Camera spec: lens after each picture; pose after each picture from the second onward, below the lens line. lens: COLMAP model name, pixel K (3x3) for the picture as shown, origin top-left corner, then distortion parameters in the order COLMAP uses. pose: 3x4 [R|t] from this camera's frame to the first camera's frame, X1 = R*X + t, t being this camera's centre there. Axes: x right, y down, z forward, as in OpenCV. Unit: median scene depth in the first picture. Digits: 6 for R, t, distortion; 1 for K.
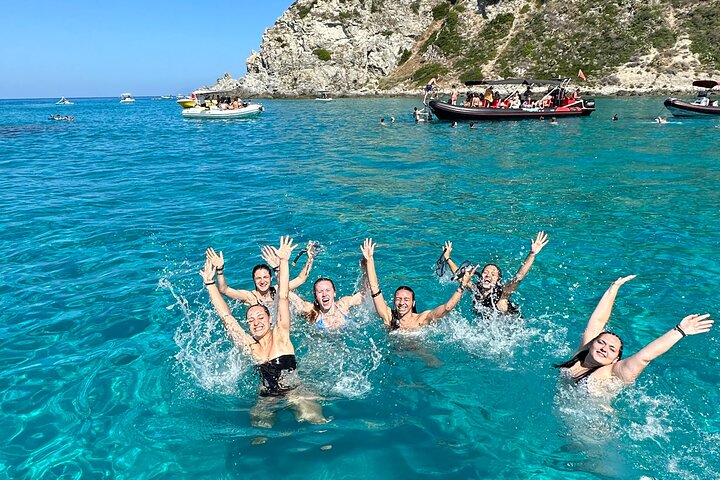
lens RADIAL K [[513.0, 0, 358.8], [0, 513.0, 271.4], [0, 0, 1]] dist [-0.003425, -0.000247]
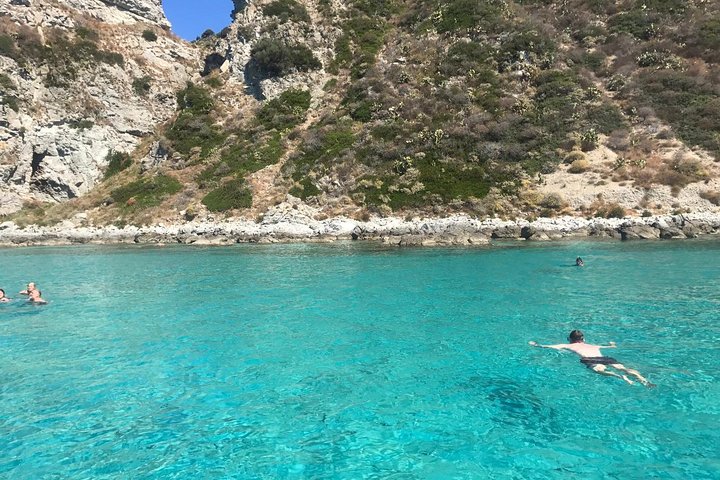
lens RADIAL K [[593.5, 0, 349.9], [0, 593.5, 236.4], [0, 0, 1]] dist [0.030025, 0.001994]
pose [[0.949469, -0.012665, 0.313606, 0.130127], [0.111339, 0.947795, -0.298813, -0.151245], [-0.293449, 0.318630, 0.901312, 0.428892]]
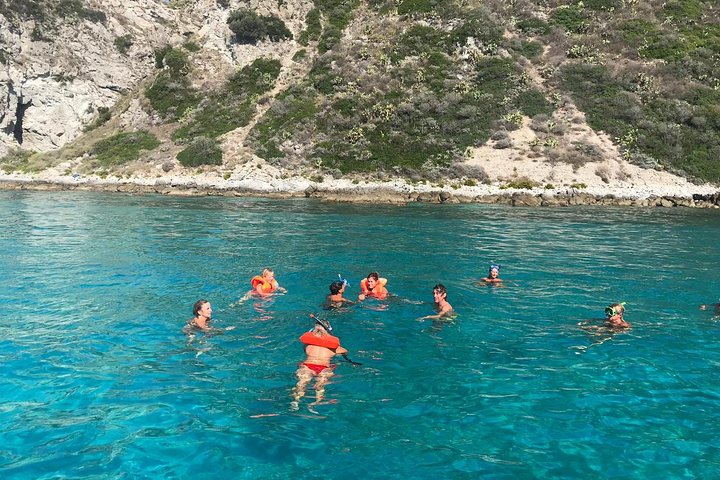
lens RADIAL K [[596.6, 0, 353.0], [0, 596.6, 210.4], [0, 0, 1]] dist [0.021375, -0.013199]
pose [[0.932634, 0.021554, 0.360180, 0.123324], [0.083072, 0.958572, -0.272467, -0.130556], [-0.351131, 0.284033, 0.892206, 0.369814]]
